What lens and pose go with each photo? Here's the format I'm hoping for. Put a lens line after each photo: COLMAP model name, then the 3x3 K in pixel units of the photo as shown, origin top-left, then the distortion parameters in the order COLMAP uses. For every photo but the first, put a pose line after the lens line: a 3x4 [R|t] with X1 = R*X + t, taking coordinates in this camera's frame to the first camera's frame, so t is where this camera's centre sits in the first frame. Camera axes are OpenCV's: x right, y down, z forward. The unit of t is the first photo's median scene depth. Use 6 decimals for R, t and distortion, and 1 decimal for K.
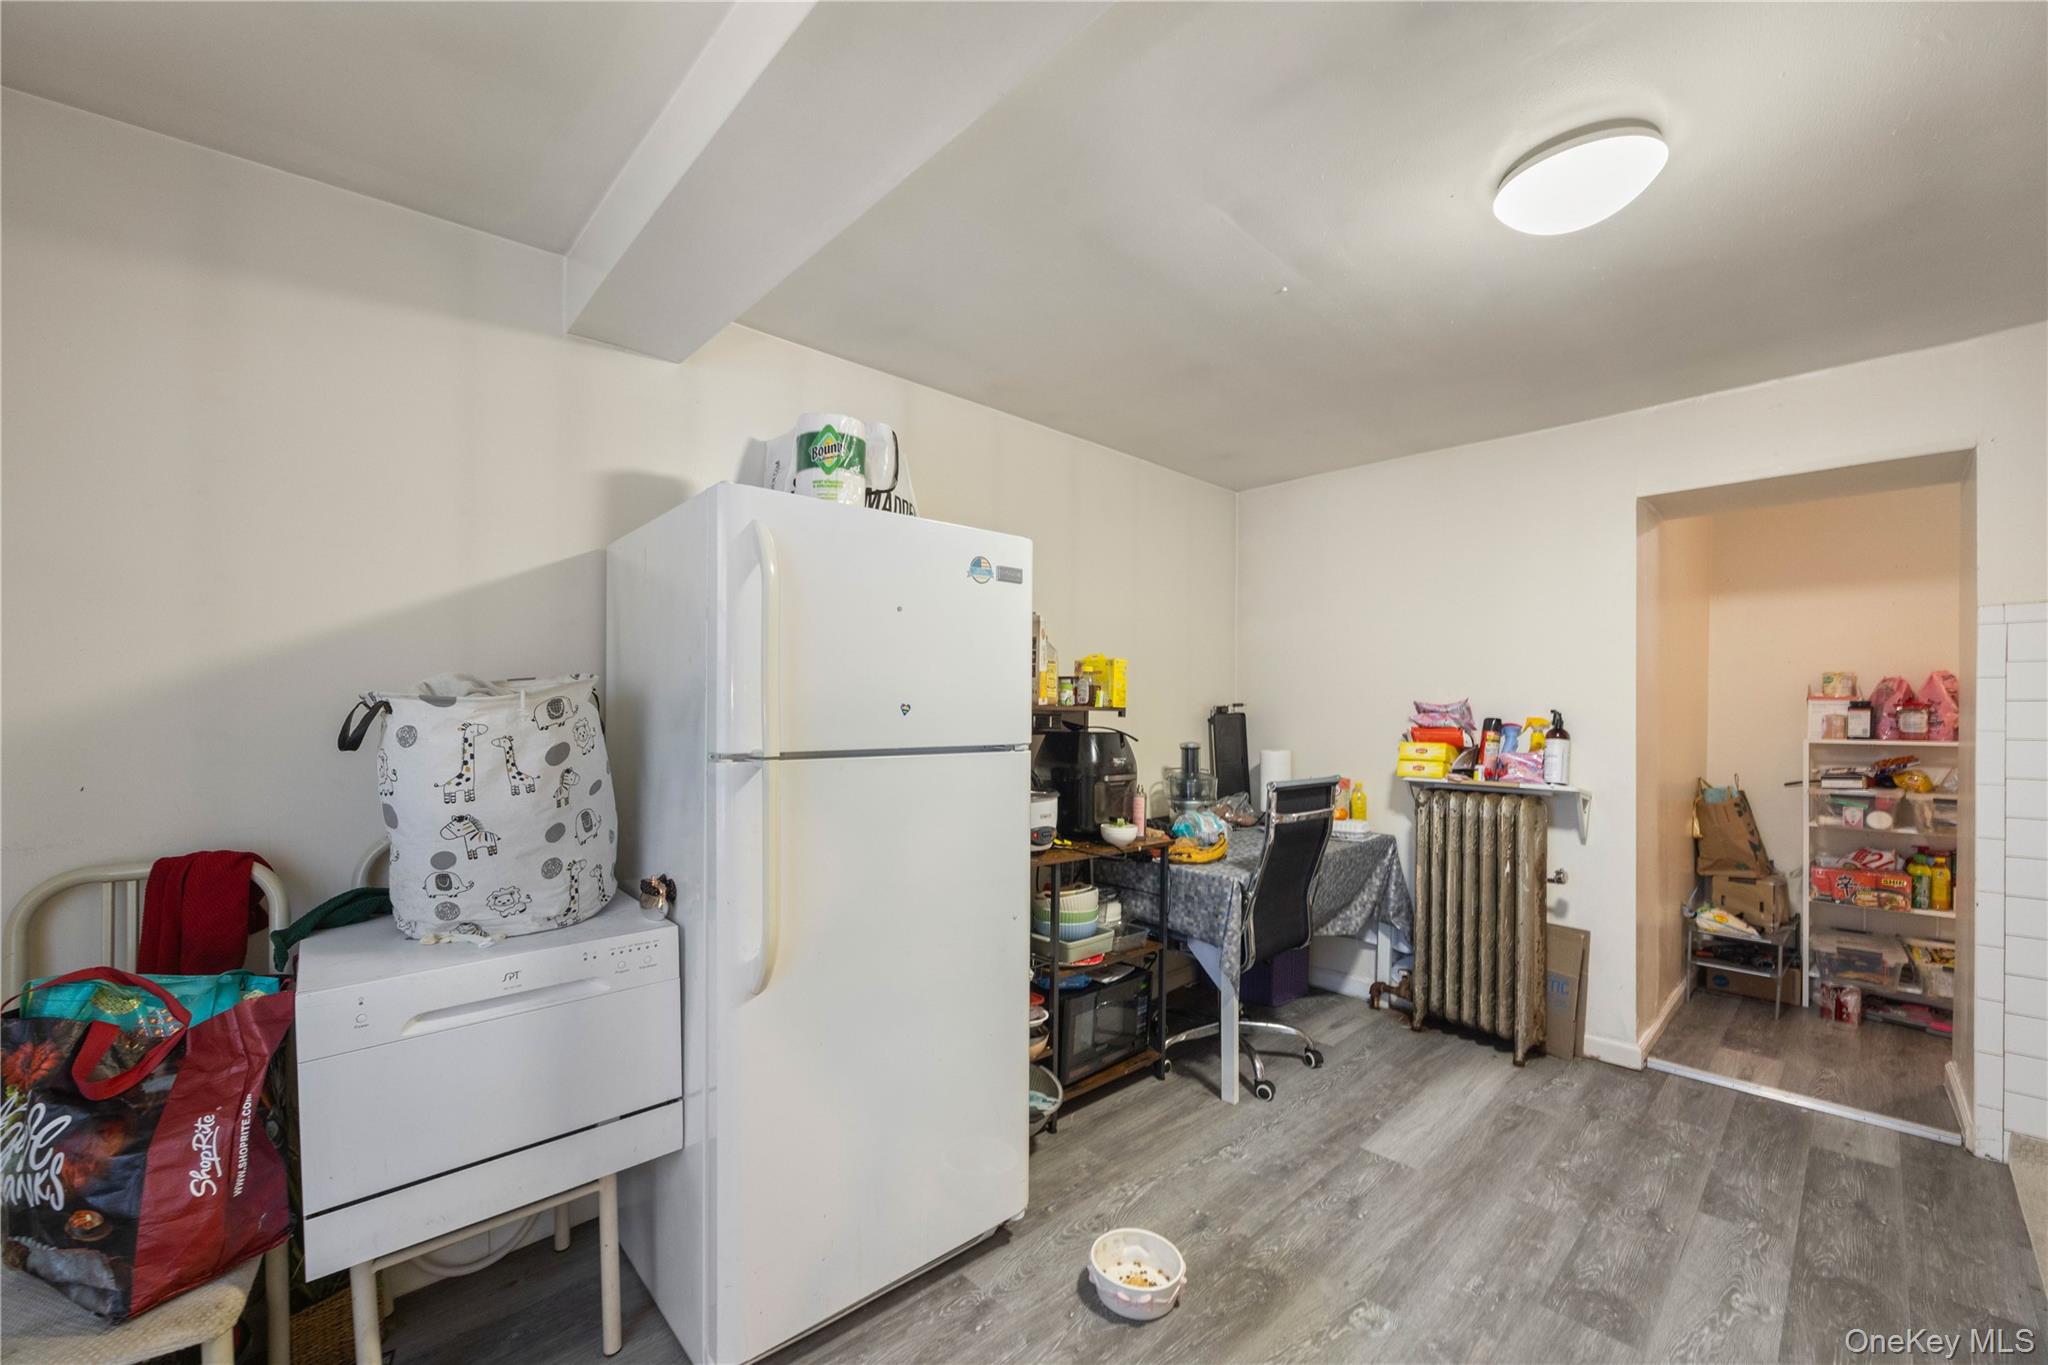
lens RADIAL K [[801.1, 0, 1017.6], [0, 801.1, 716.8], [0, 0, 1]] dist [-0.000345, -0.000072]
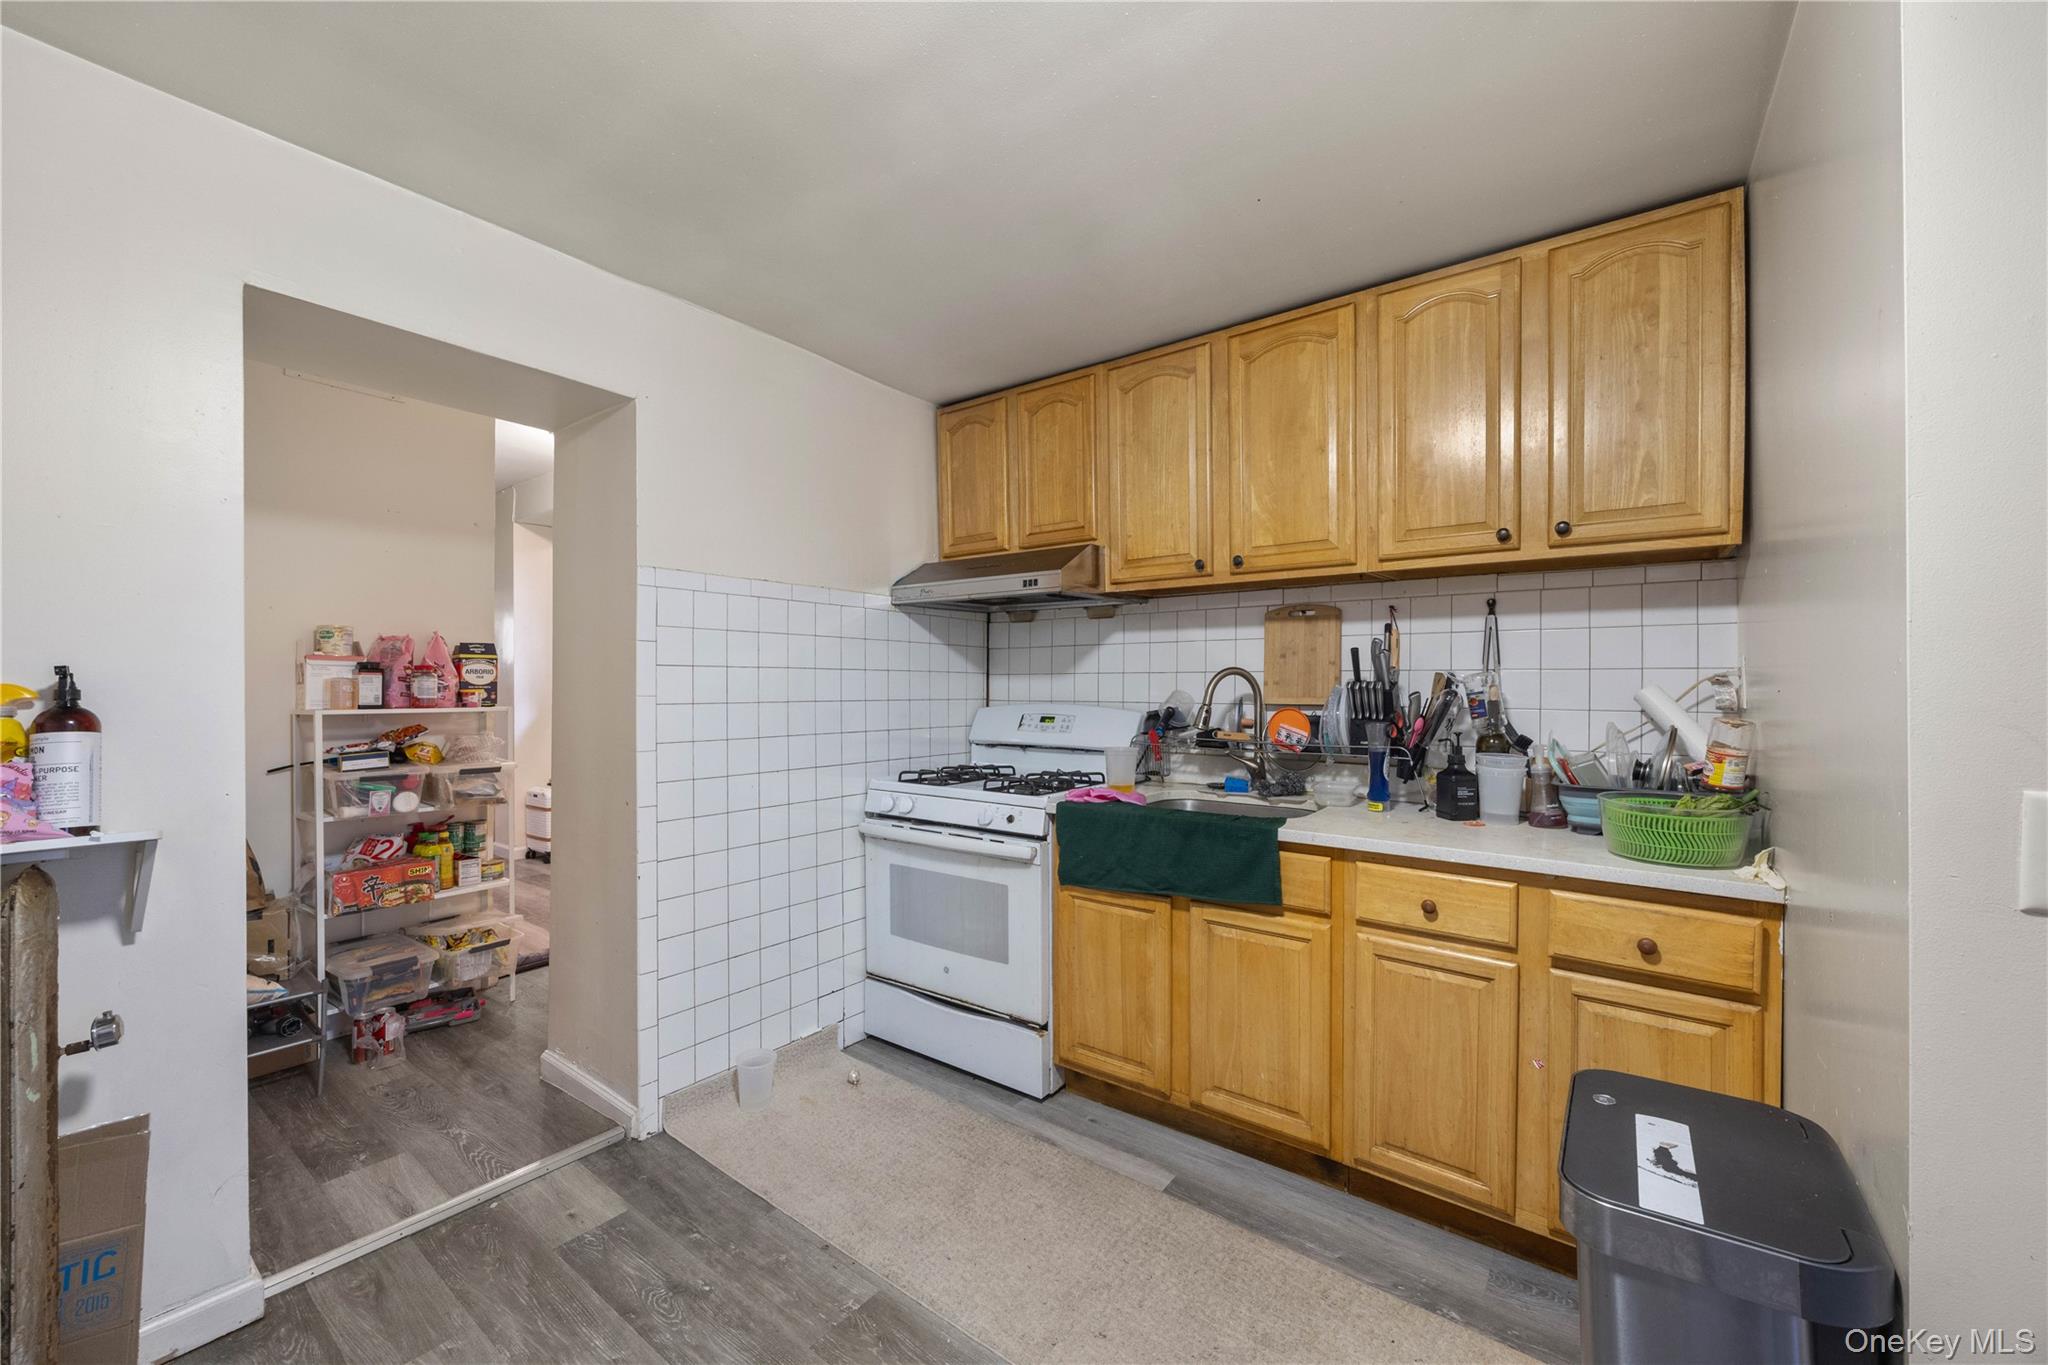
lens RADIAL K [[806.1, 0, 1024.0], [0, 806.1, 682.5], [0, 0, 1]] dist [-0.002142, -0.000173]
pose [[-0.158582, -0.002875, 0.987342, 0.127550], [-0.000052, 0.999996, 0.002903, -0.001135], [-0.987346, 0.000409, -0.158582, 0.504651]]
